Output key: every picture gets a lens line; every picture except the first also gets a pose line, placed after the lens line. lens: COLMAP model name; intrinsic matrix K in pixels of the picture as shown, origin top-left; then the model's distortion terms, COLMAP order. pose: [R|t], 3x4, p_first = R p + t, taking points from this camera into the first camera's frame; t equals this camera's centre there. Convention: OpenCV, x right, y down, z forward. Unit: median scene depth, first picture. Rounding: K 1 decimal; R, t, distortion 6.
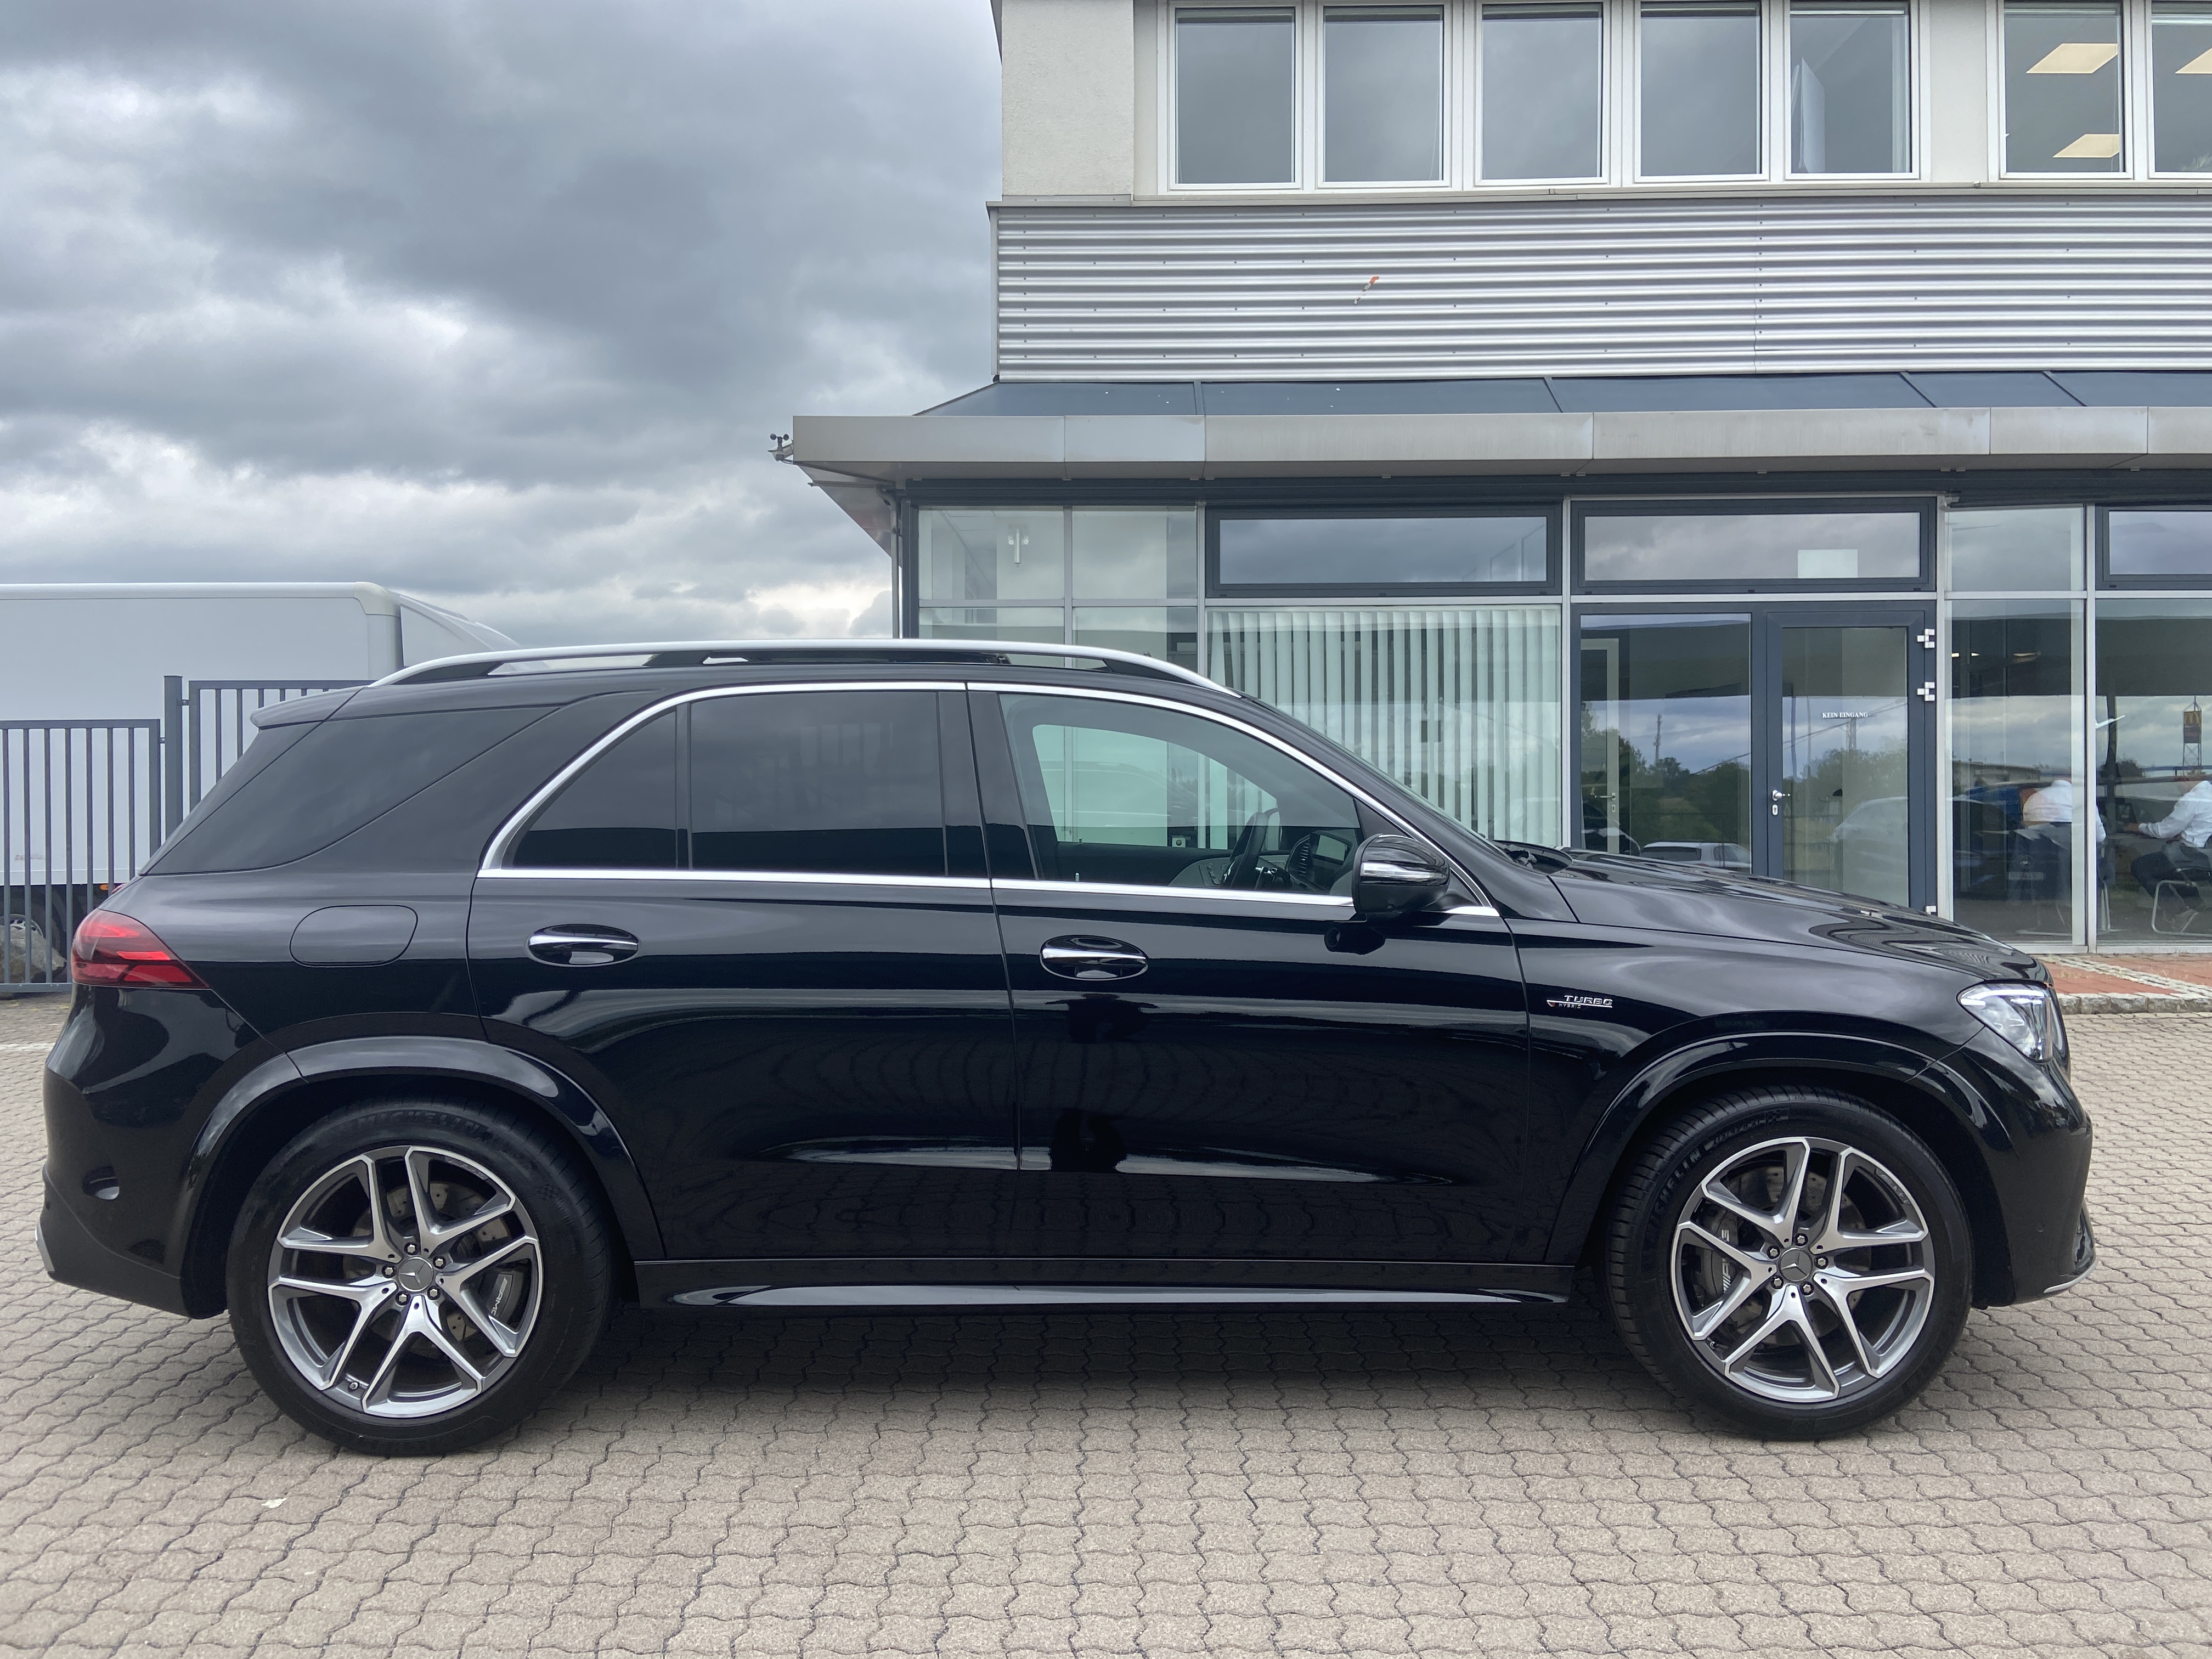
lens RADIAL K [[1668.5, 0, 1109.5], [0, 1668.5, 795.7], [0, 0, 1]] dist [0.117330, -0.153590]
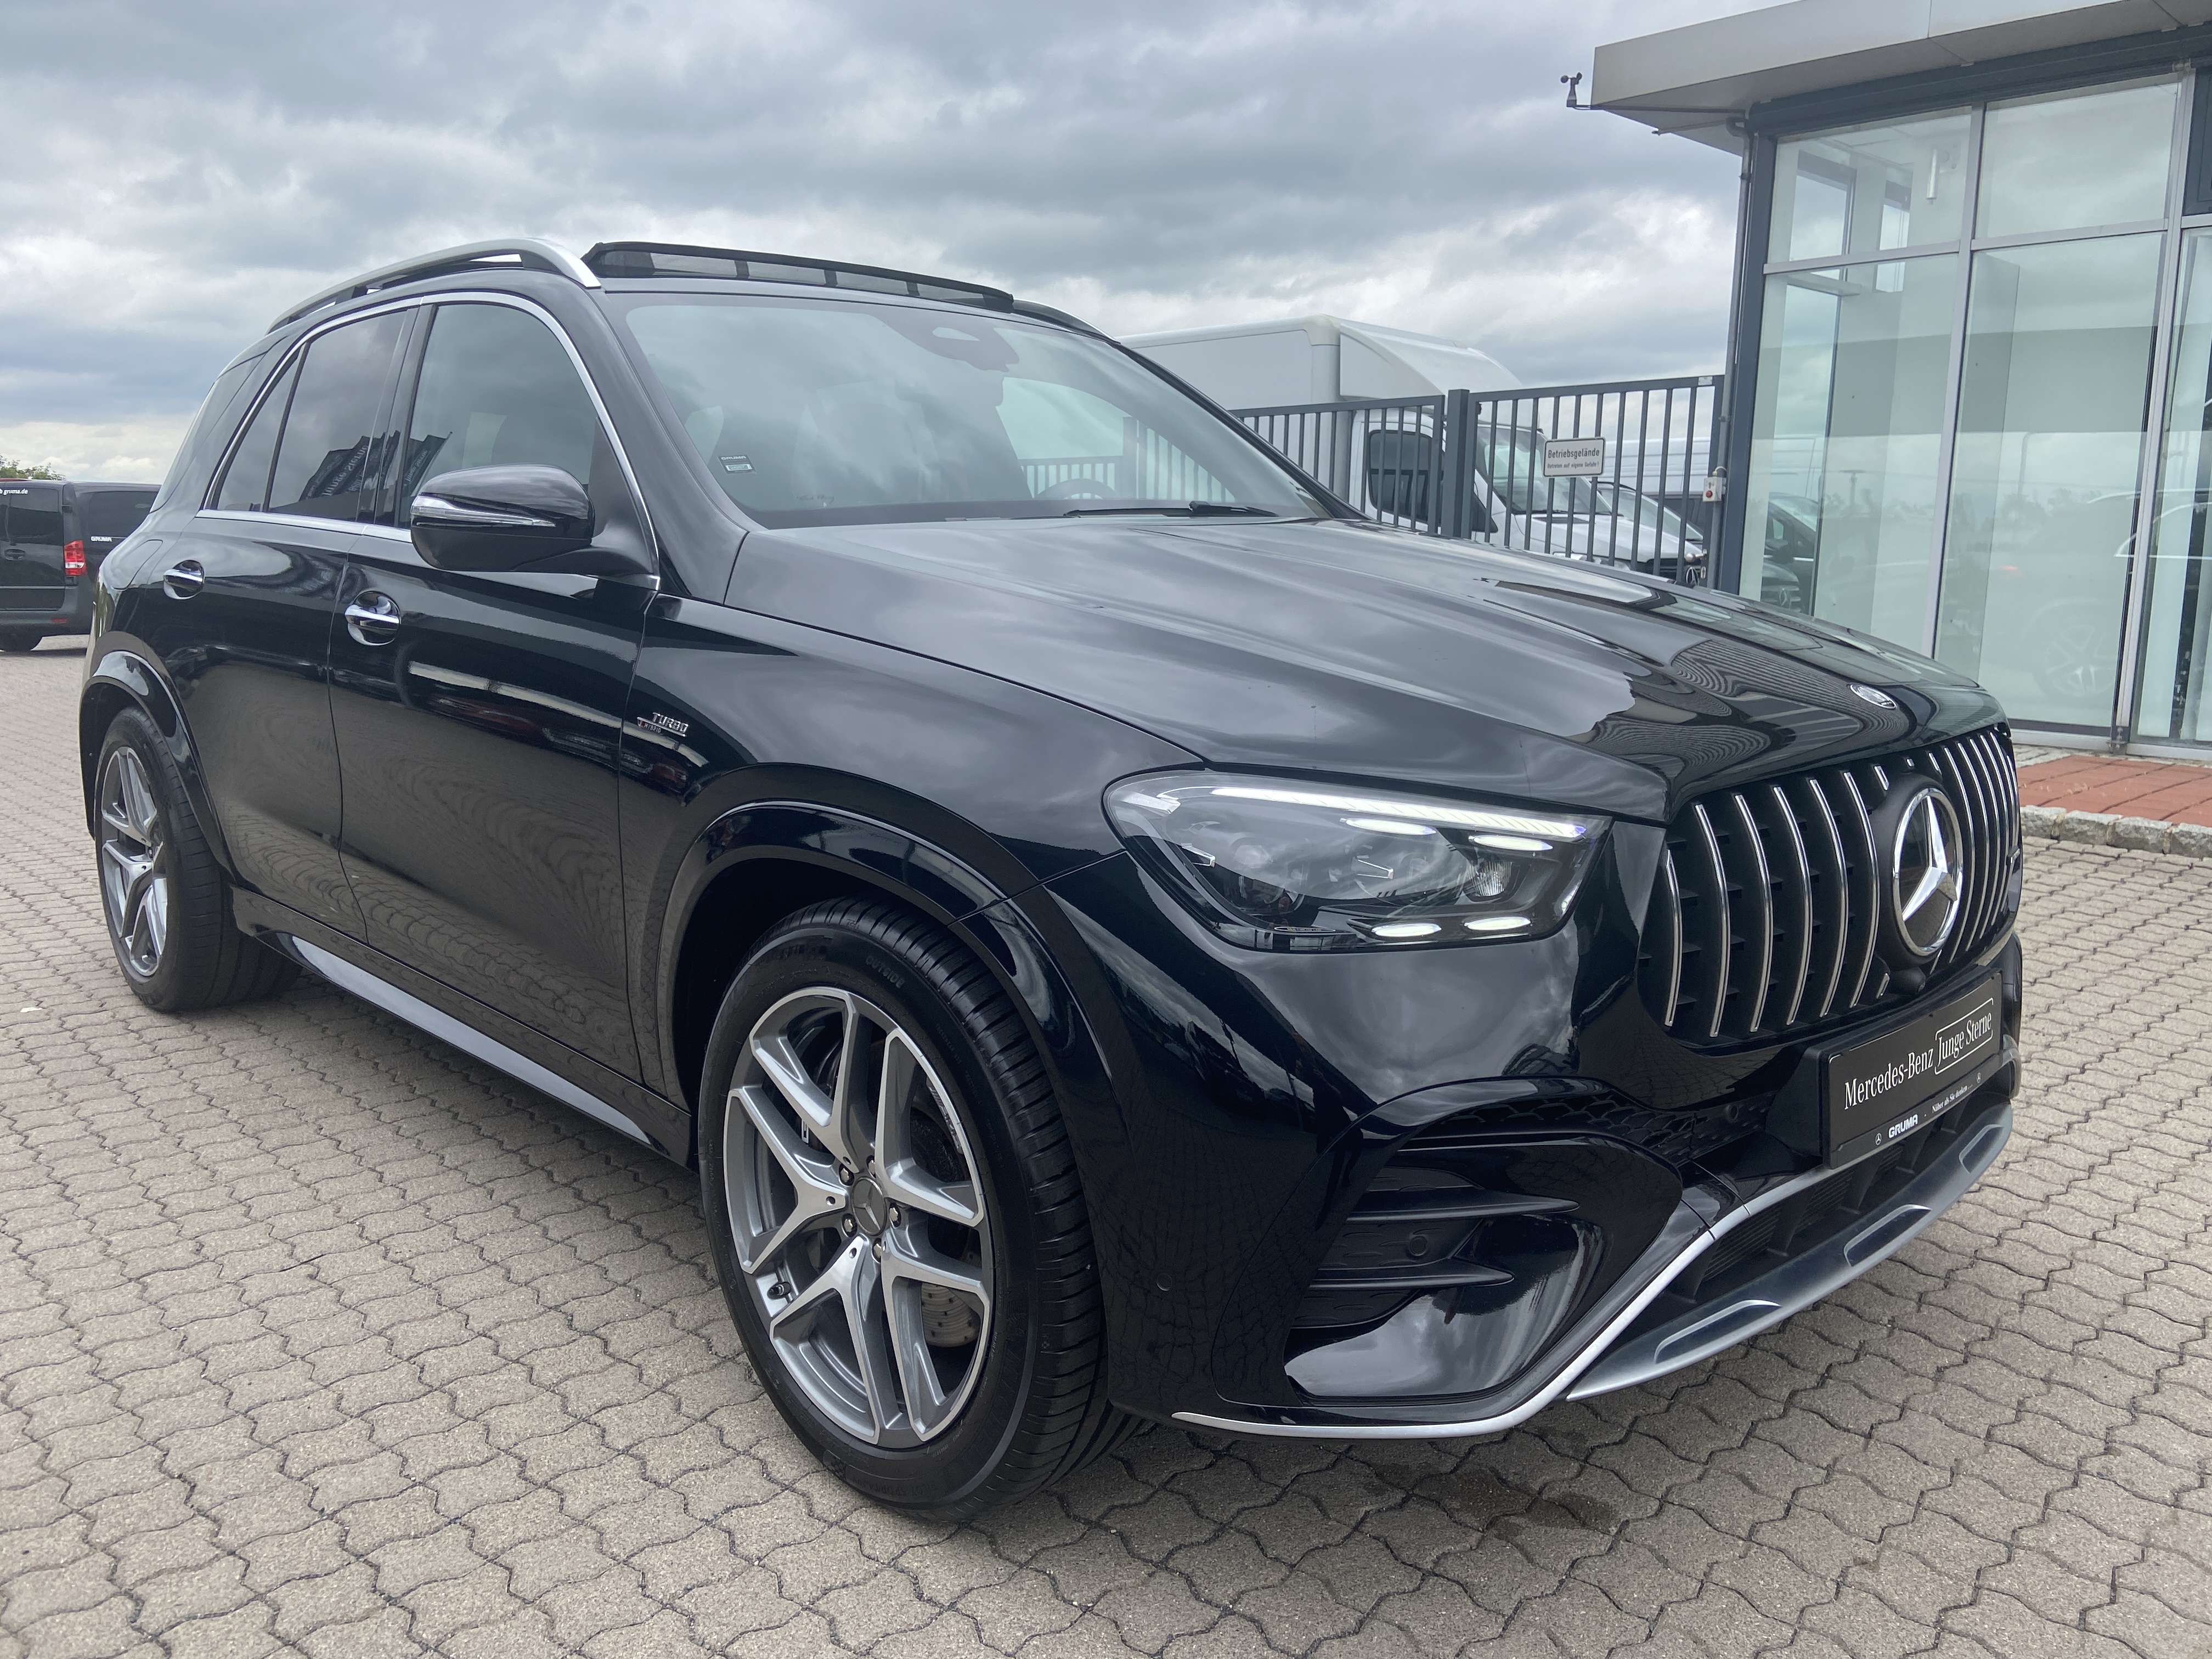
lens RADIAL K [[1678.8, 0, 1095.1], [0, 1678.8, 746.6], [0, 0, 1]] dist [0.111236, -0.146912]
pose [[0.683329, 0.106922, -0.722239, 0.869674], [-0.022567, 0.991839, 0.125483, 0.044922], [0.729762, -0.069447, 0.680165, 0.679241]]
